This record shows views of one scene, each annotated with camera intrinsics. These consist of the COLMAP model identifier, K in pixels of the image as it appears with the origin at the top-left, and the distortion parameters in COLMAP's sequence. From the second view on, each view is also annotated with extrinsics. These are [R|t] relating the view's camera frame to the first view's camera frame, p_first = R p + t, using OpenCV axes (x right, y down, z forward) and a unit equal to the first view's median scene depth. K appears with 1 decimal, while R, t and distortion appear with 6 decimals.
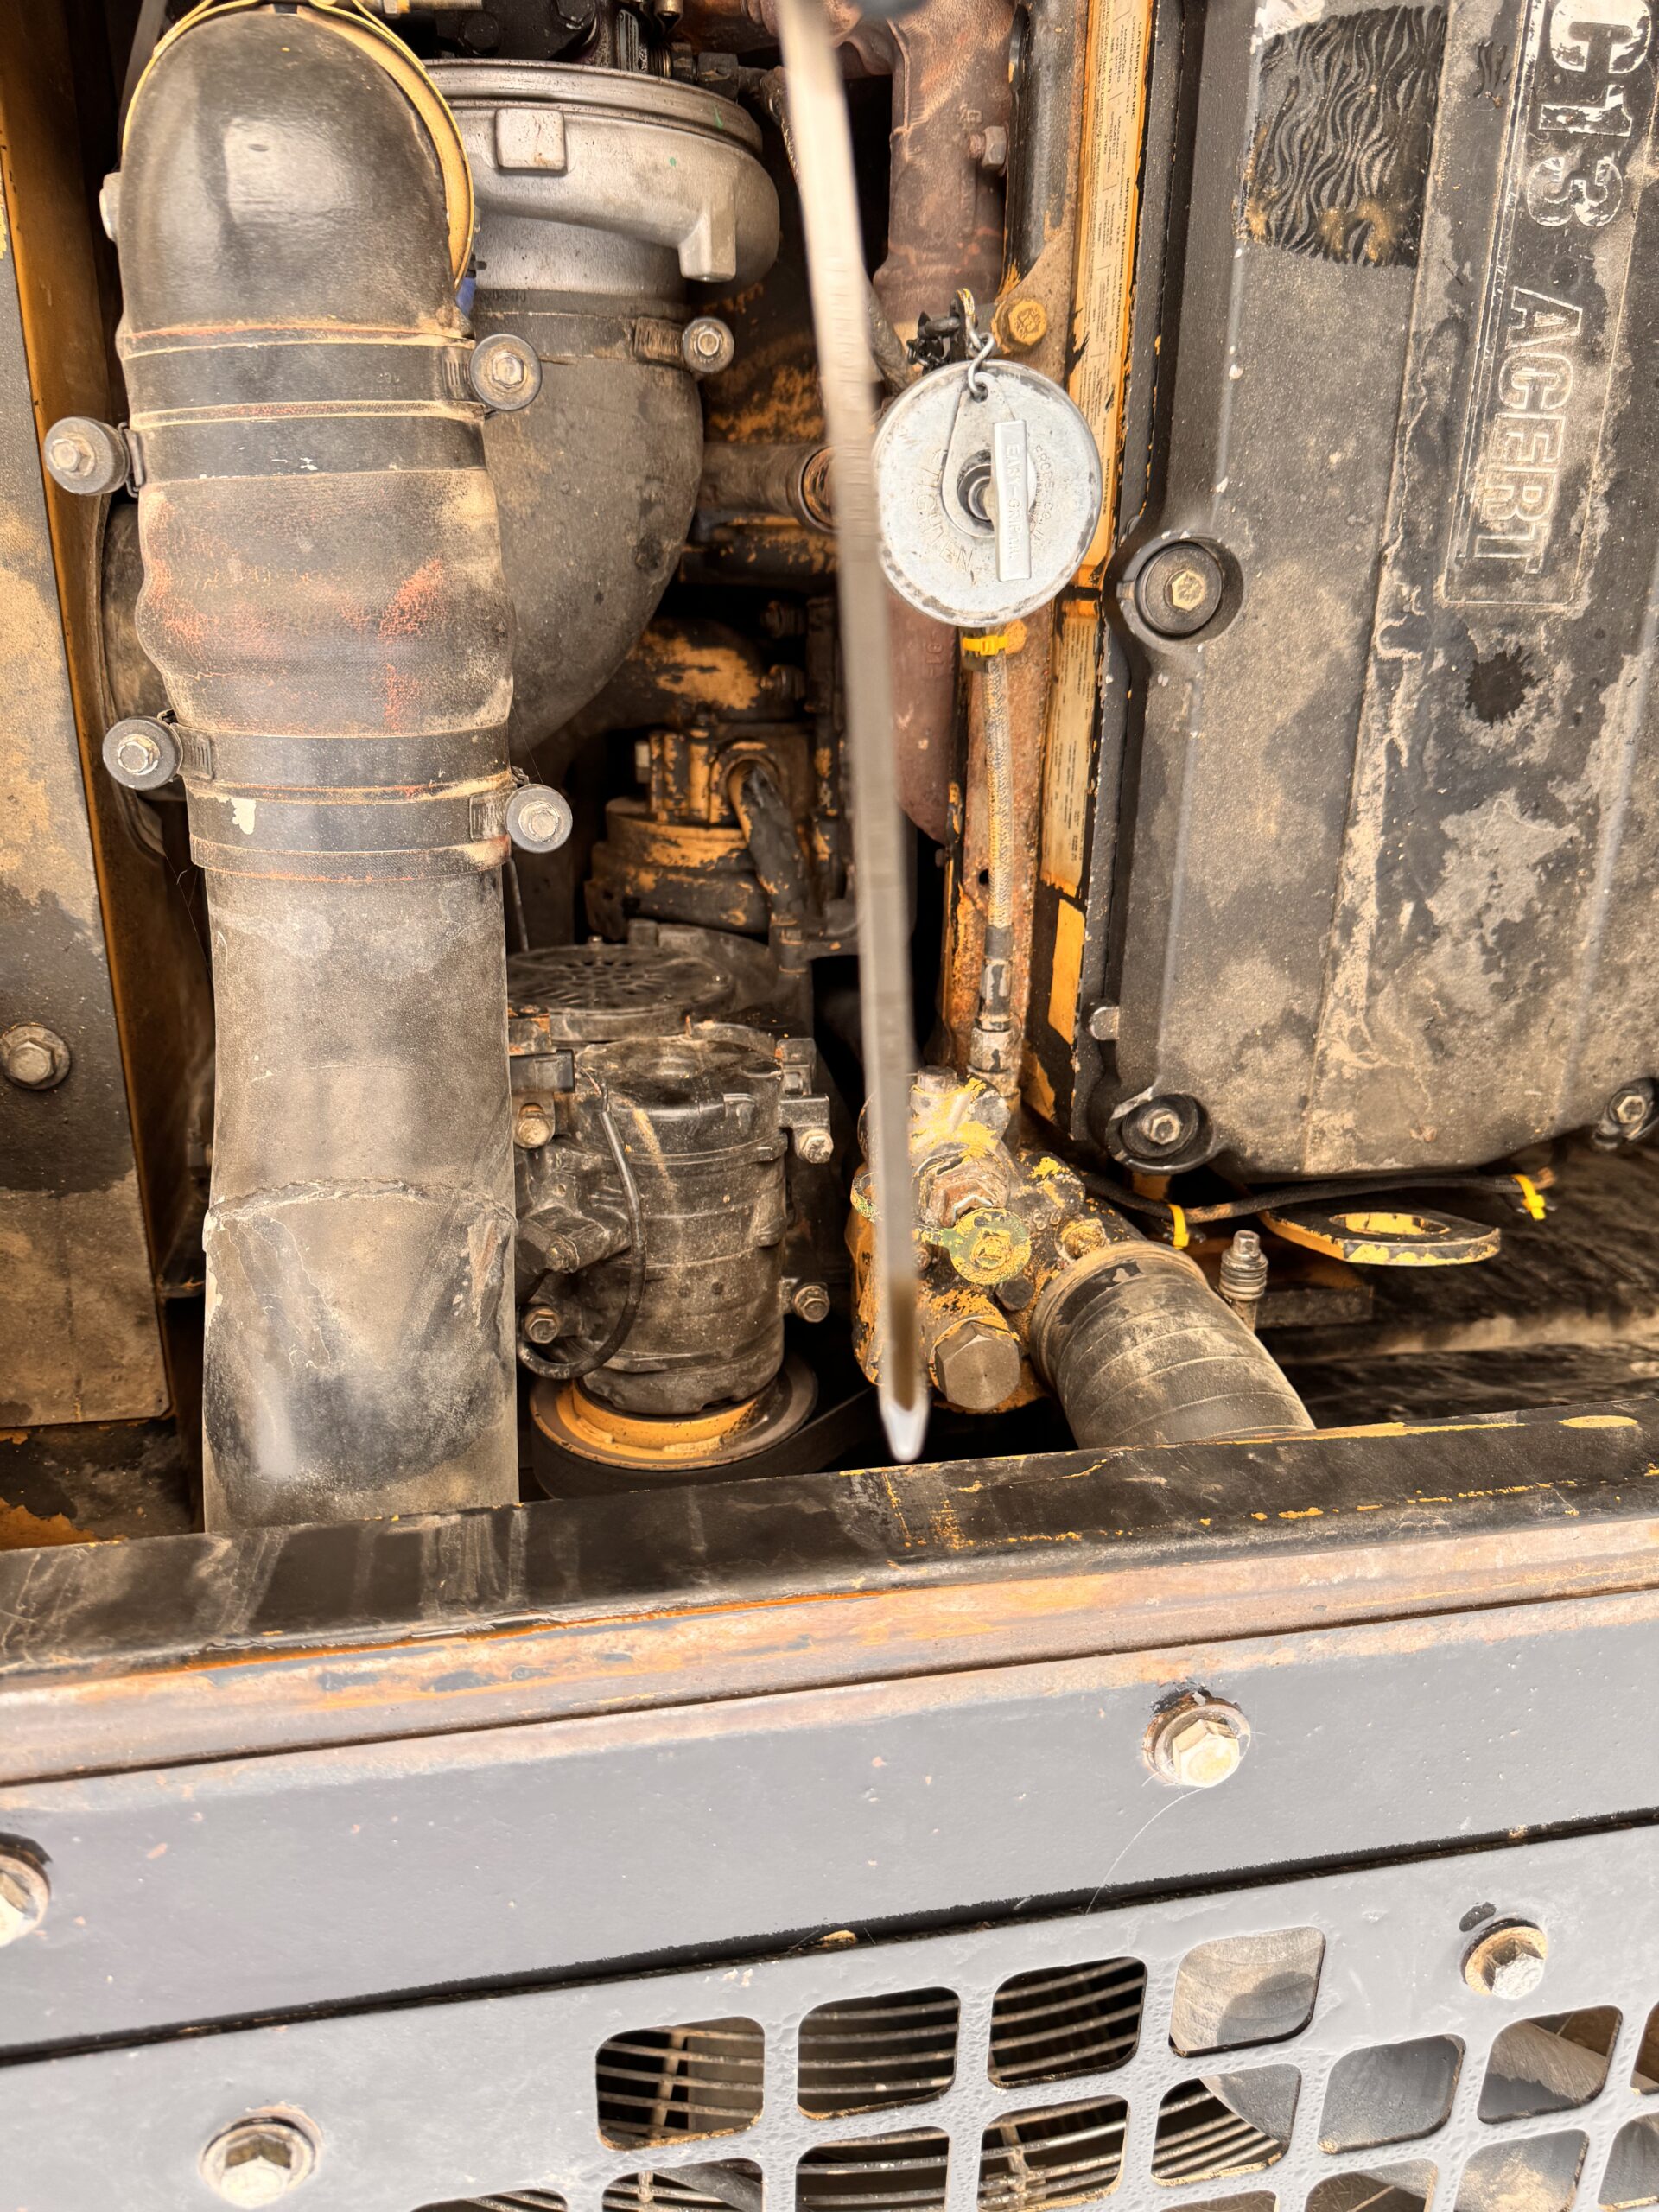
lens RADIAL K [[1590.5, 0, 829.5], [0, 1590.5, 1106.0], [0, 0, 1]] dist [-0.007350, -0.008527]
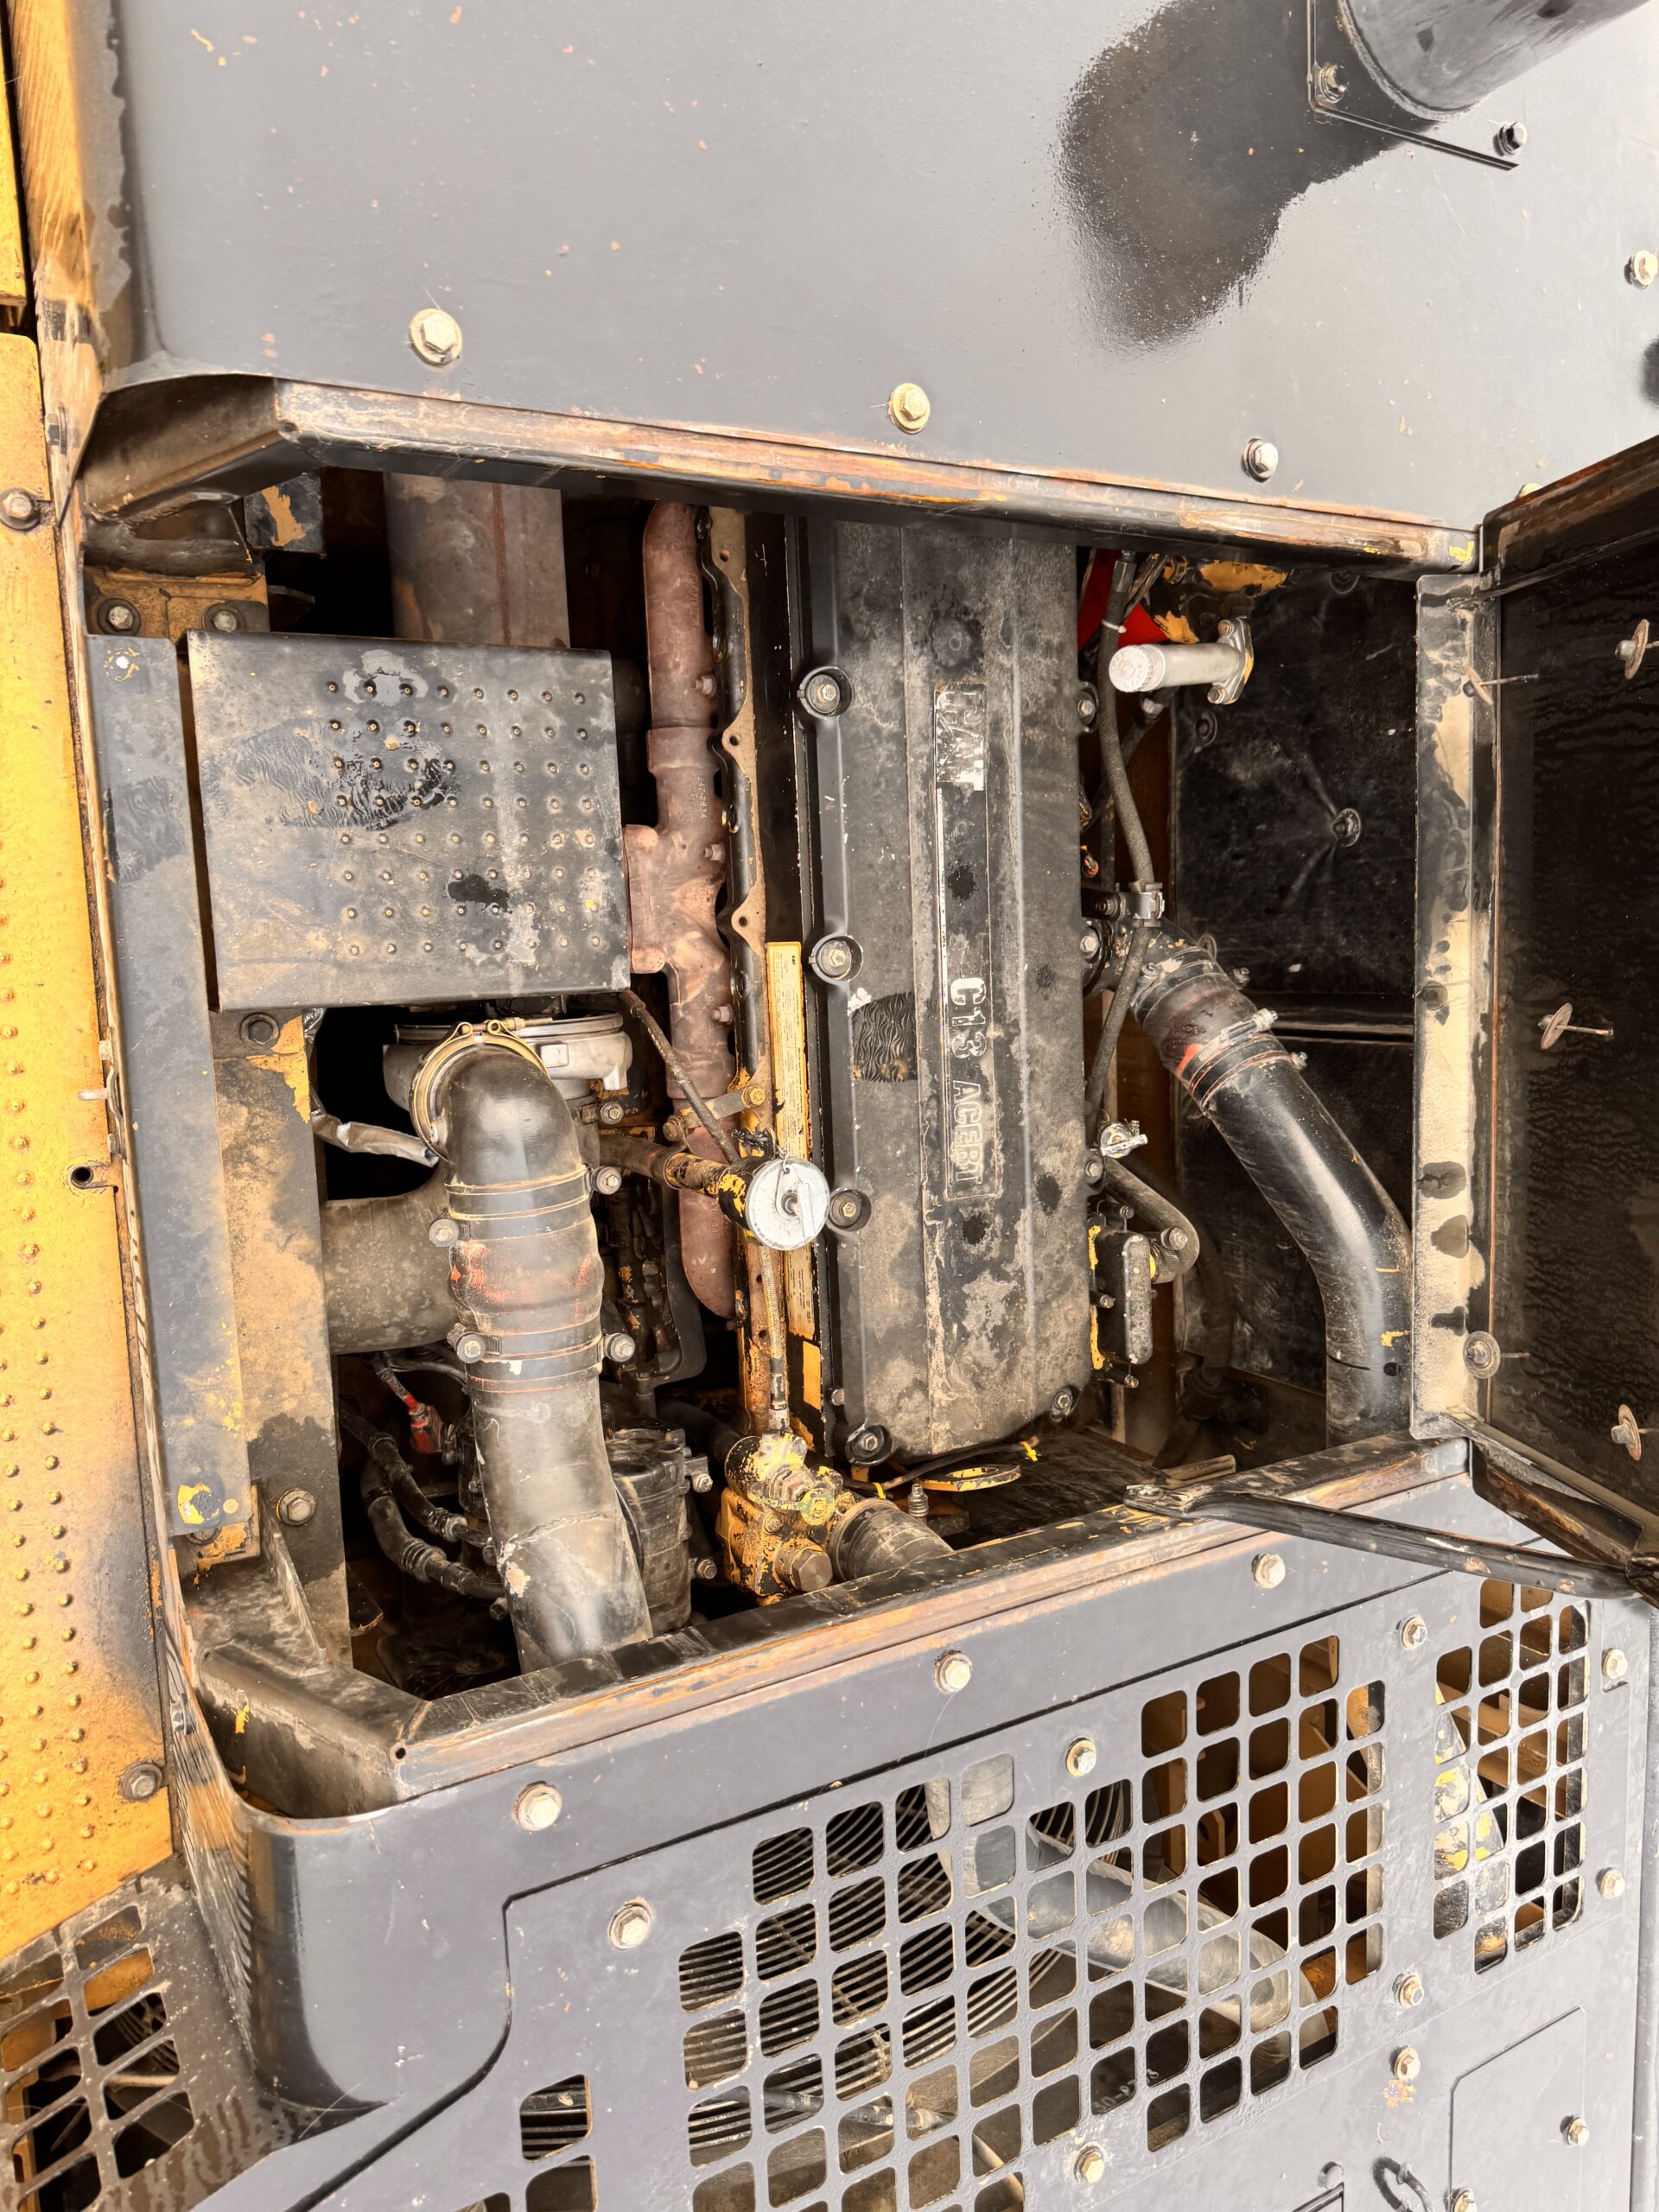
lens RADIAL K [[1563.4, 0, 854.2], [0, 1563.4, 1101.4], [0, 0, 1]] dist [0.086204, -0.138584]
pose [[0.938111, -0.091636, 0.333993, -0.497114], [0.169380, 0.962555, -0.211657, 0.015228], [-0.302091, 0.255129, 0.918504, -1.111801]]
